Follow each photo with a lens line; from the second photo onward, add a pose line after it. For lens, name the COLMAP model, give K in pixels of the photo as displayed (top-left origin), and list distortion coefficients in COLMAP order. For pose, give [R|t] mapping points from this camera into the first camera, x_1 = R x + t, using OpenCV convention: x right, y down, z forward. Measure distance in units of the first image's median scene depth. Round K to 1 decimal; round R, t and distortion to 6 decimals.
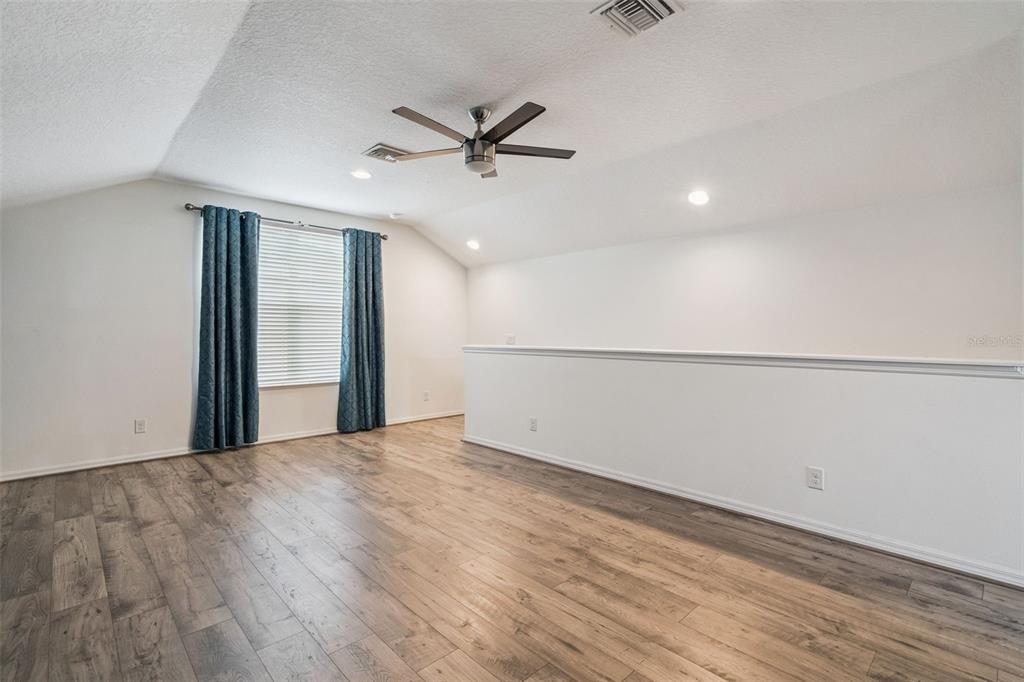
lens RADIAL K [[469.6, 0, 512.0], [0, 469.6, 341.0], [0, 0, 1]] dist [-0.002213, 0.000847]
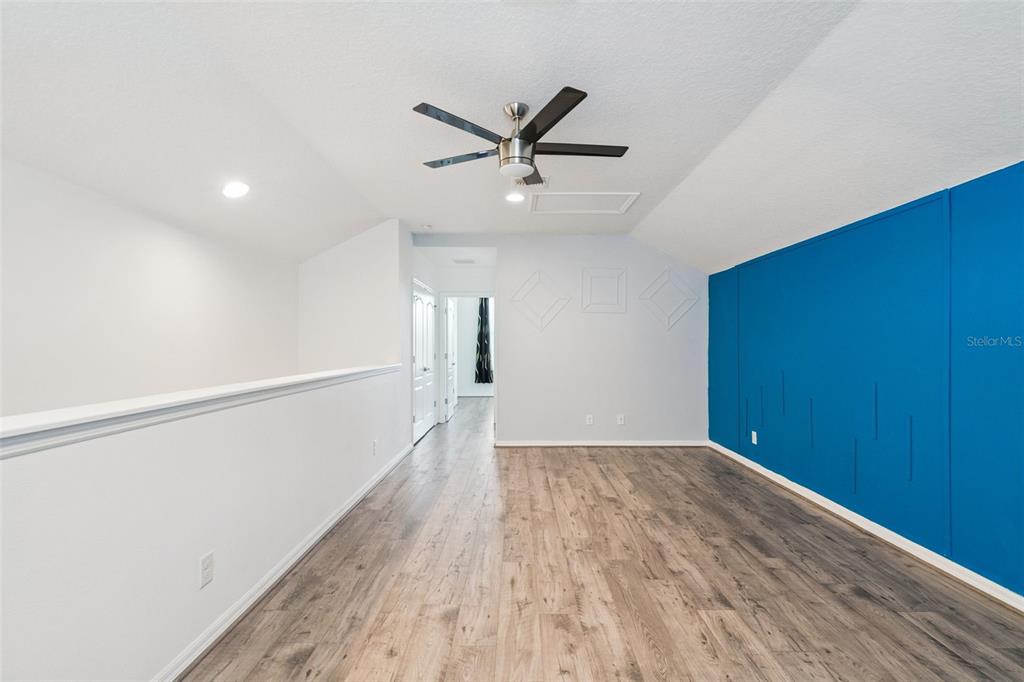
lens RADIAL K [[469.6, 0, 512.0], [0, 469.6, 341.0], [0, 0, 1]] dist [-0.002213, 0.000847]
pose [[-0.714123, 0.006422, 0.699991, -0.889399], [0.012183, 0.999920, 0.003256, -0.065835], [-0.699915, 0.010853, -0.714144, 2.111360]]
